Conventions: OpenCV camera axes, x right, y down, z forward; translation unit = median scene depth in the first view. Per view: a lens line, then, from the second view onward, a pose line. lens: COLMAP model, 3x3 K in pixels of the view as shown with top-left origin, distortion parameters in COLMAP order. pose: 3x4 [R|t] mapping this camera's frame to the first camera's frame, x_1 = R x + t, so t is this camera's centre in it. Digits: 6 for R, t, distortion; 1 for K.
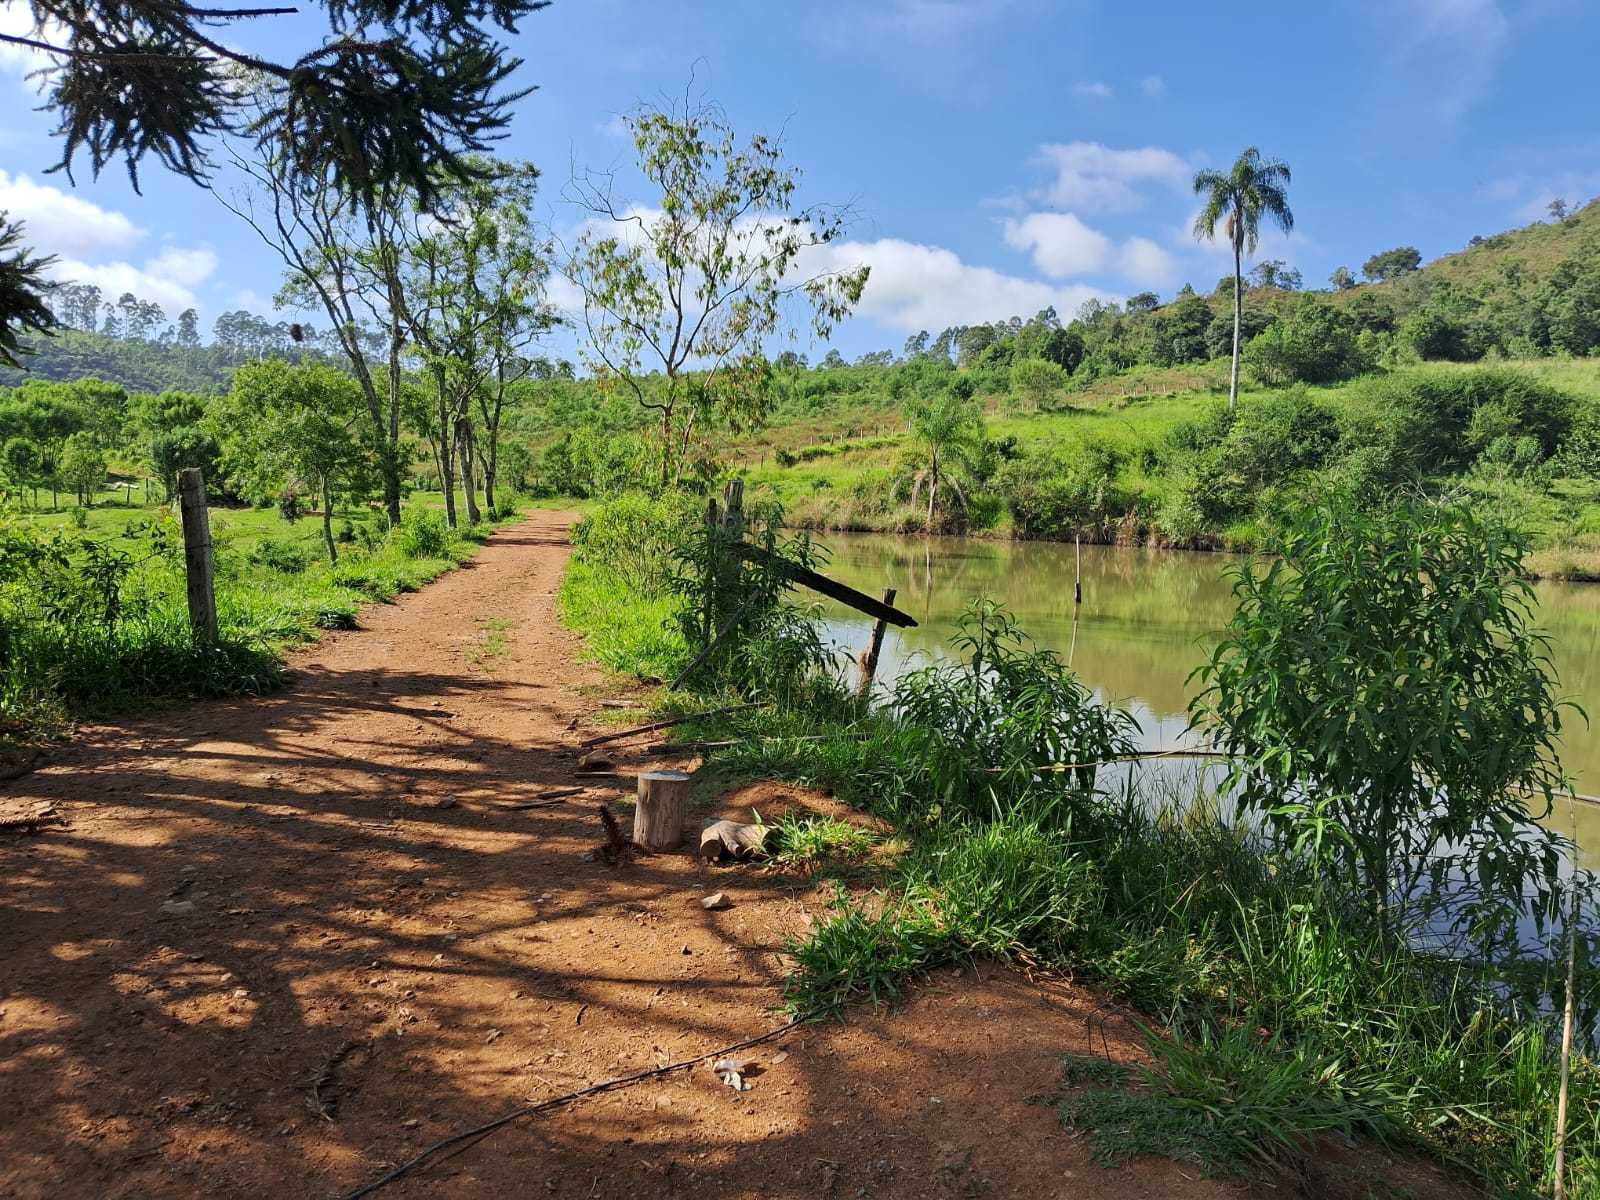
lens RADIAL K [[1235.0, 0, 791.8], [0, 1235.0, 600.0], [0, 0, 1]] dist [0.073577, -0.154056]
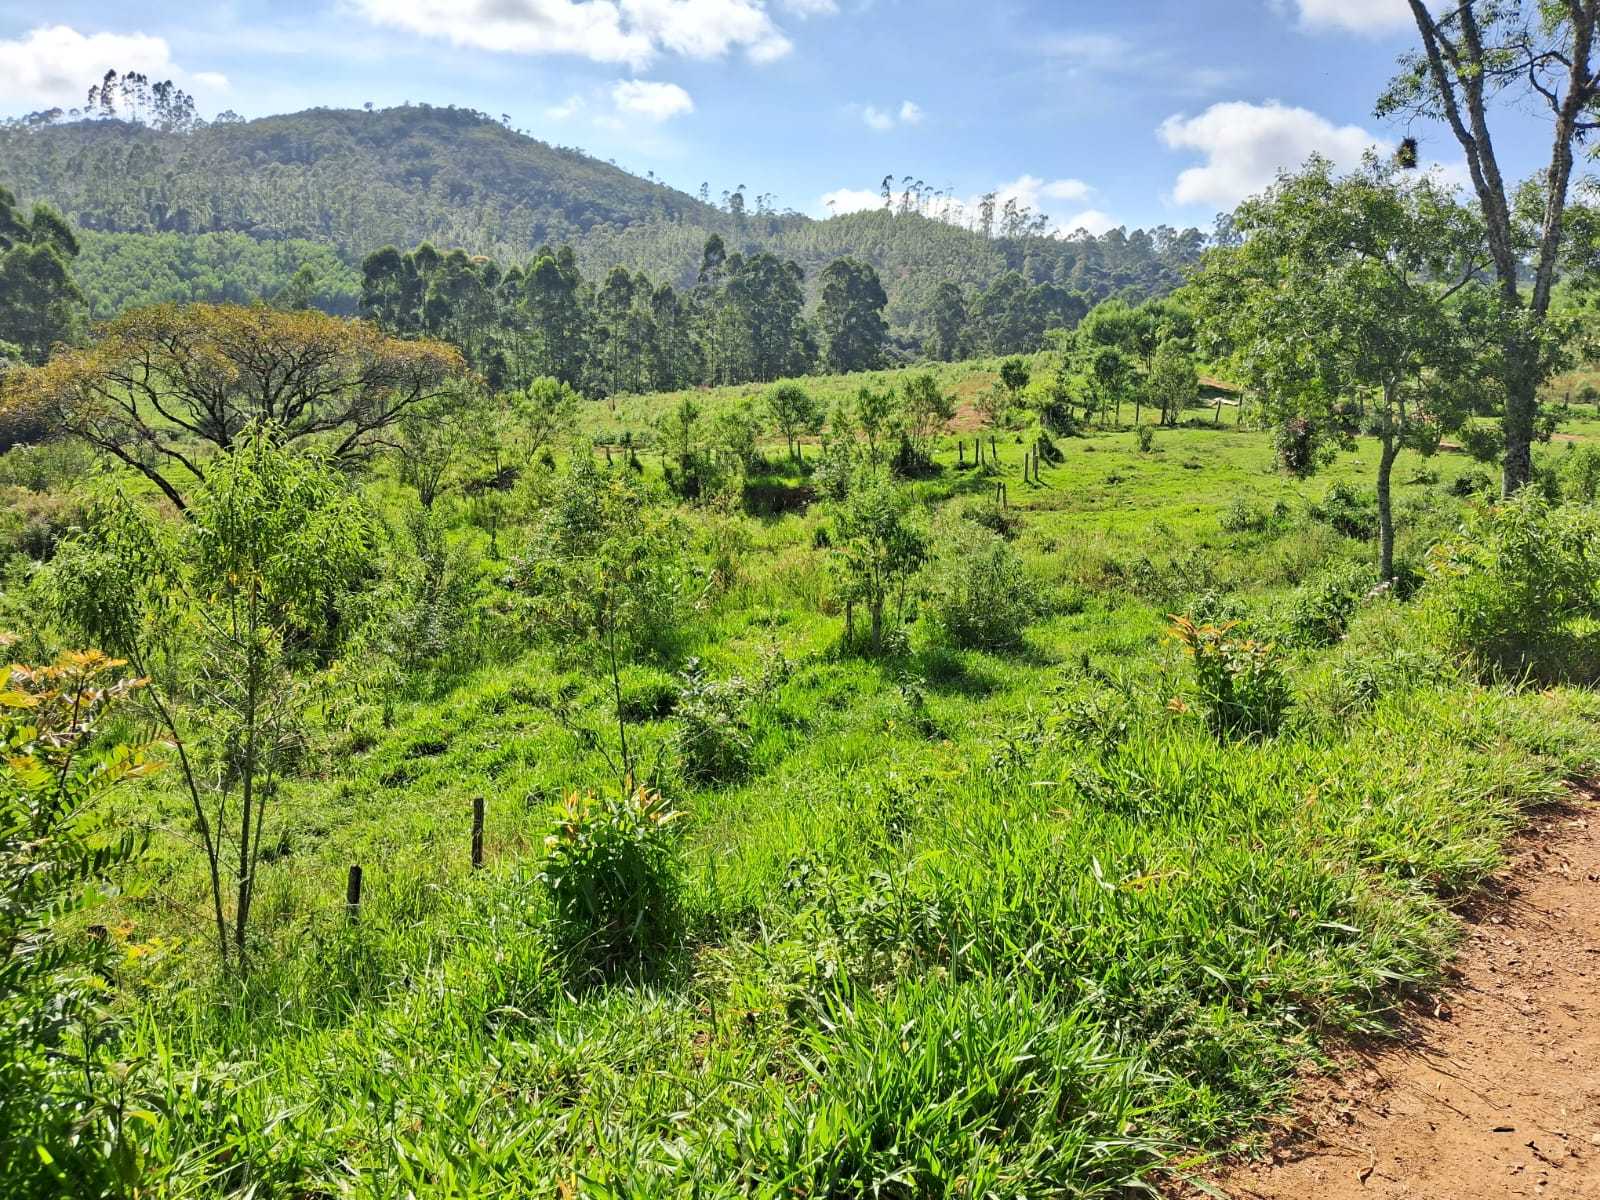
lens RADIAL K [[1235.0, 0, 791.8], [0, 1235.0, 600.0], [0, 0, 1]] dist [0.073577, -0.154056]
pose [[0.644366, 0.142848, -0.751257, -0.064756], [-0.094072, 0.989744, 0.107508, -0.022431], [0.758909, 0.001398, 0.651195, 0.232140]]
